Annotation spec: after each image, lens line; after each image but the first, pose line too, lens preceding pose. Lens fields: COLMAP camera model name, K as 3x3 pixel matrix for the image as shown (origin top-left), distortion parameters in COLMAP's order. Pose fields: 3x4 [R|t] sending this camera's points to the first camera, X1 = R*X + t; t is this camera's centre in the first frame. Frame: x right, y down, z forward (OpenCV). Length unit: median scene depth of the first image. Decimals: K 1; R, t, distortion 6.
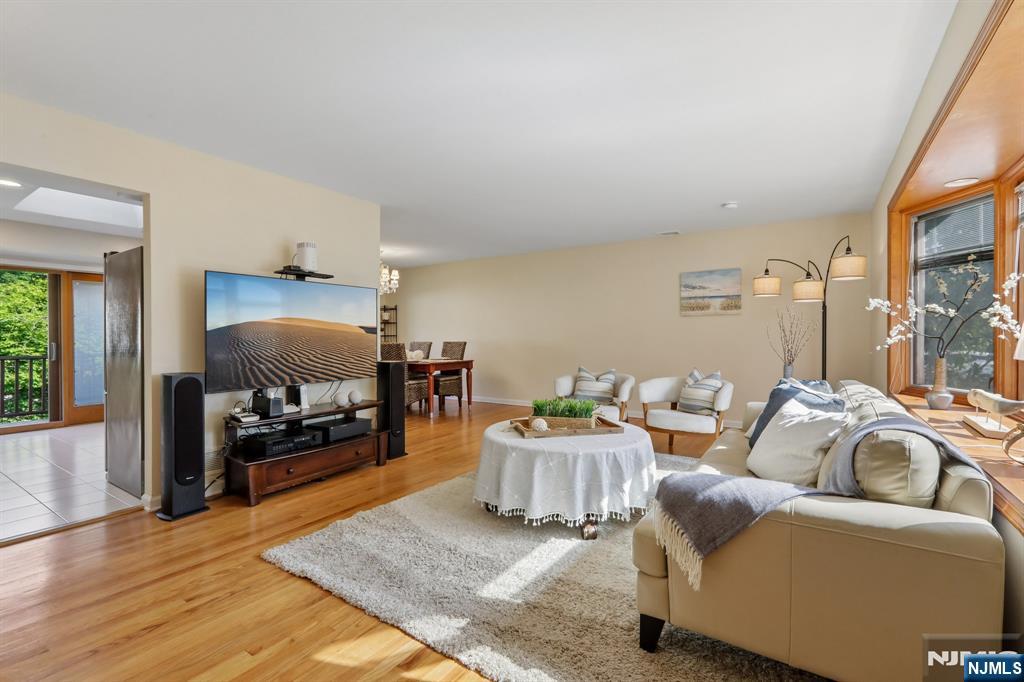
lens RADIAL K [[466.3, 0, 517.8], [0, 466.3, 331.4], [0, 0, 1]] dist [0.032518, 0.000219]
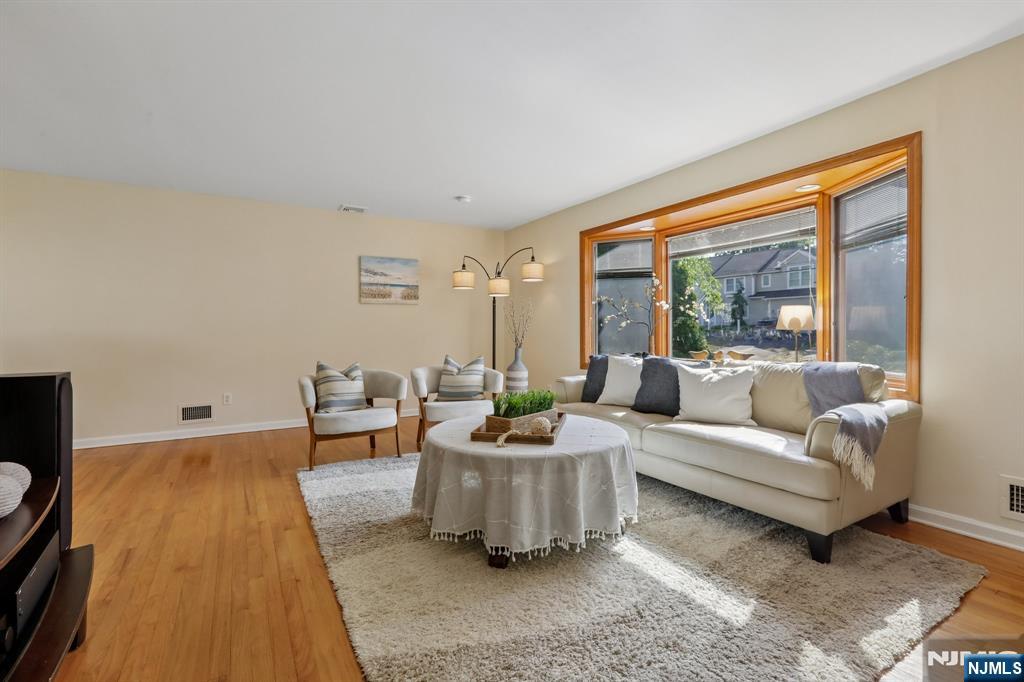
lens RADIAL K [[466.3, 0, 517.8], [0, 466.3, 331.4], [0, 0, 1]] dist [0.032518, 0.000219]
pose [[0.406591, -0.003230, 0.913605, -0.369787], [0.000858, 0.999995, 0.003153, 0.019246], [-0.913610, -0.000498, 0.406591, 0.382470]]
